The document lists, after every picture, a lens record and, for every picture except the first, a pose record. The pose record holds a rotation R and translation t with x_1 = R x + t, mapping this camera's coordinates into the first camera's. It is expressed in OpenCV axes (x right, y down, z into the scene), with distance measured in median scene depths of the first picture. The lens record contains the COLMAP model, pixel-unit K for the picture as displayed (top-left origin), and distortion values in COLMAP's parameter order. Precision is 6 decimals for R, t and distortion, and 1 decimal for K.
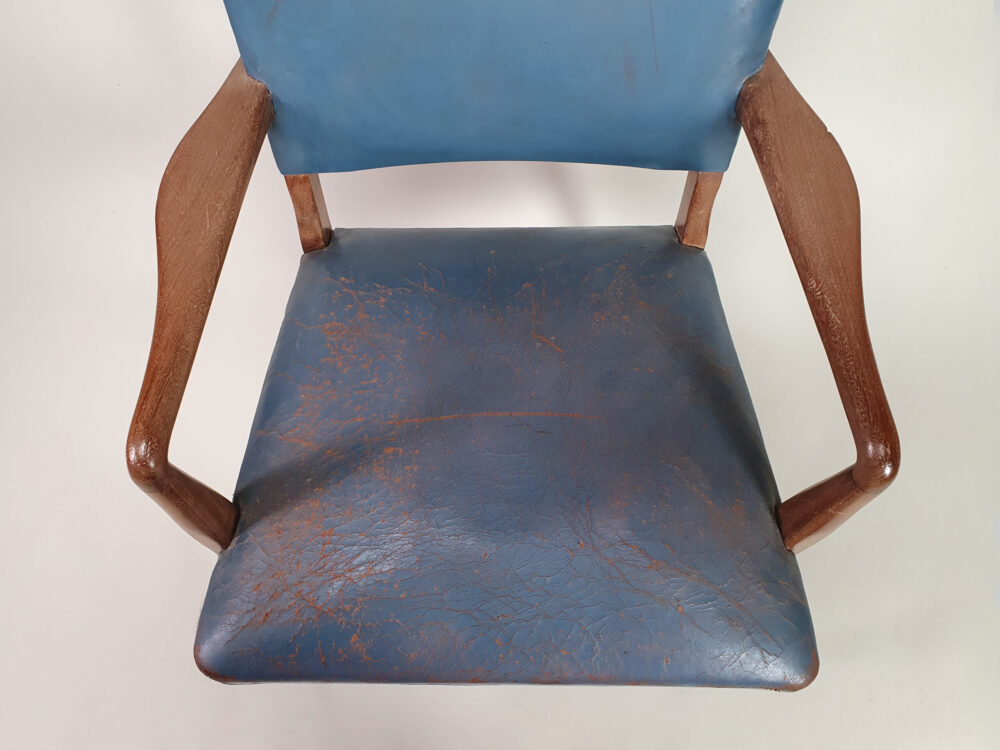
lens RADIAL K [[762.4, 0, 482.4], [0, 762.4, 297.0], [0, 0, 1]] dist [0.004195, 0.001208]
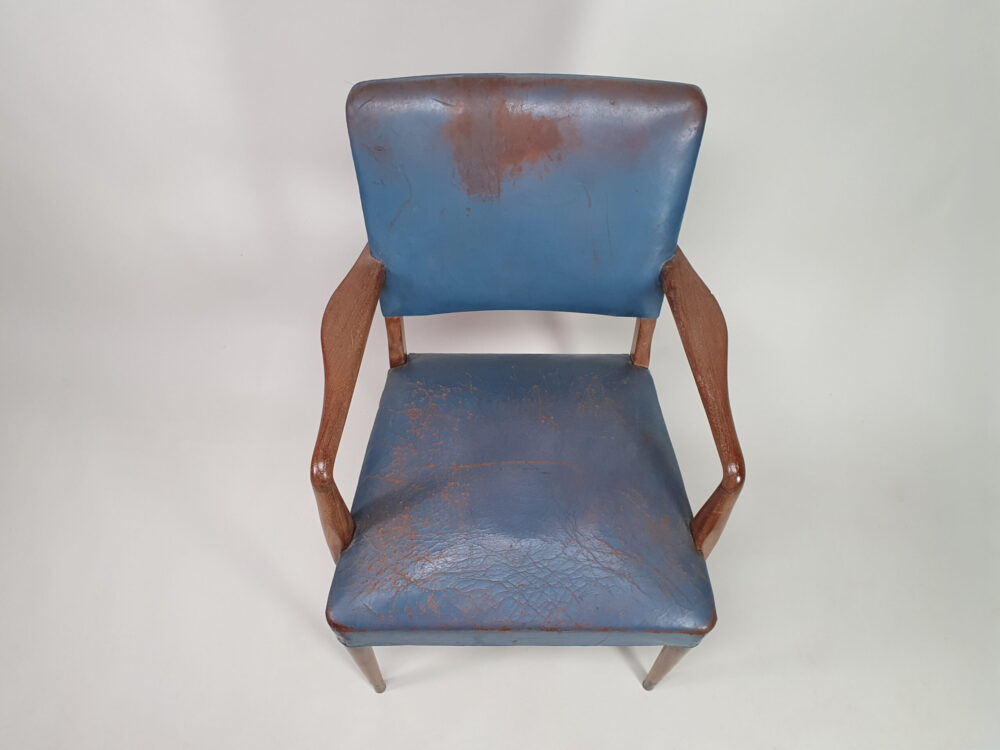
lens RADIAL K [[749.2, 0, 500.0], [0, 749.2, 375.0], [0, 0, 1]] dist [-0.000559, -0.001434]
pose [[0.999407, 0.009242, 0.033158, -0.073866], [-0.005490, 0.993745, -0.111536, 0.148587], [-0.033981, 0.111288, 0.993207, -0.609336]]
